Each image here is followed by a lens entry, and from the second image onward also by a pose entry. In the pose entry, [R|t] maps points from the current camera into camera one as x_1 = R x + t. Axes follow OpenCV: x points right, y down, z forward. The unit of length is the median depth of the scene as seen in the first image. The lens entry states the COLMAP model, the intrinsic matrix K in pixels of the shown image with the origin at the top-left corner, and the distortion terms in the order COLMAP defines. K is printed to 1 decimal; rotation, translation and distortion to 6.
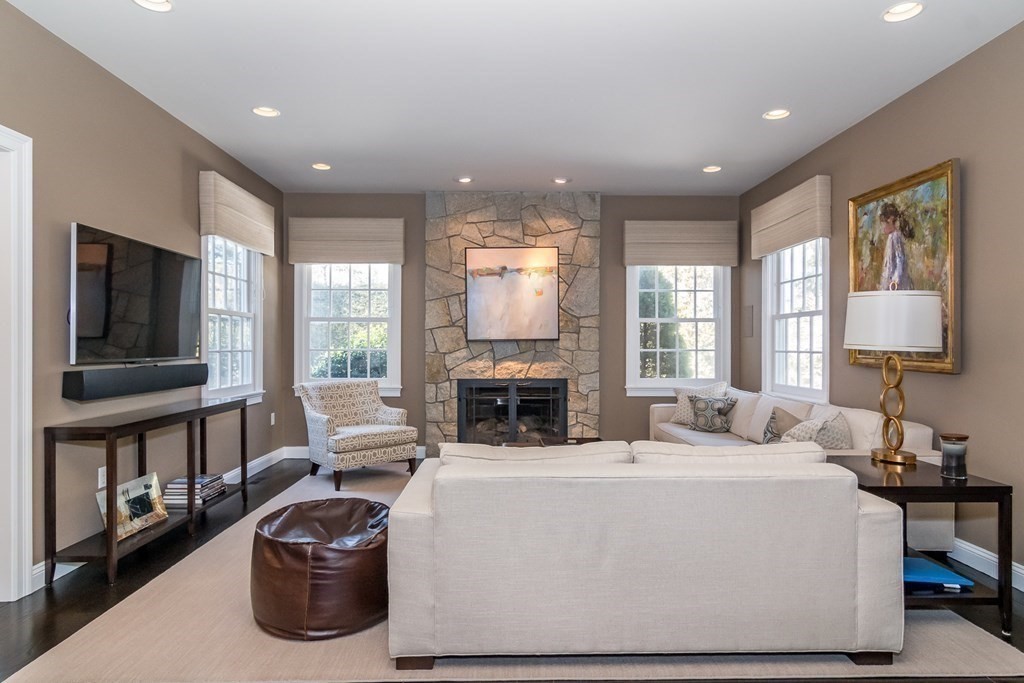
lens RADIAL K [[578.9, 0, 512.0], [0, 578.9, 341.5], [0, 0, 1]] dist [-0.000947, 0.000034]
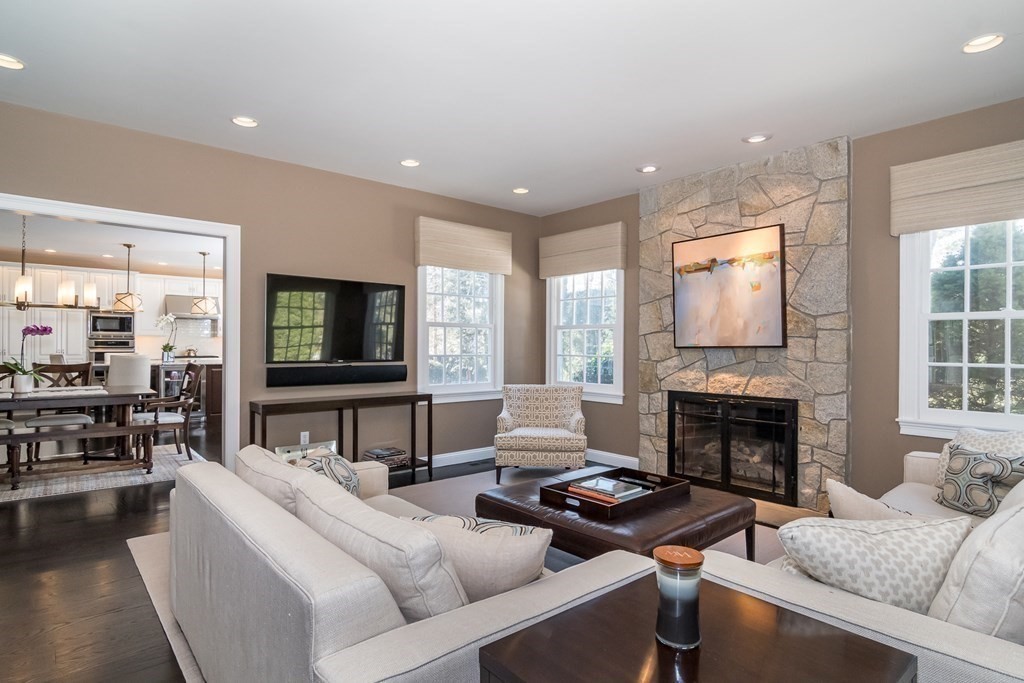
lens RADIAL K [[541.6, 0, 512.0], [0, 541.6, 341.5], [0, 0, 1]] dist [0.000845, 0.000606]
pose [[0.646027, -0.003114, -0.763308, 0.389114], [-0.000941, 0.999988, -0.004876, -0.006444], [0.763314, 0.003868, 0.646016, 0.272673]]
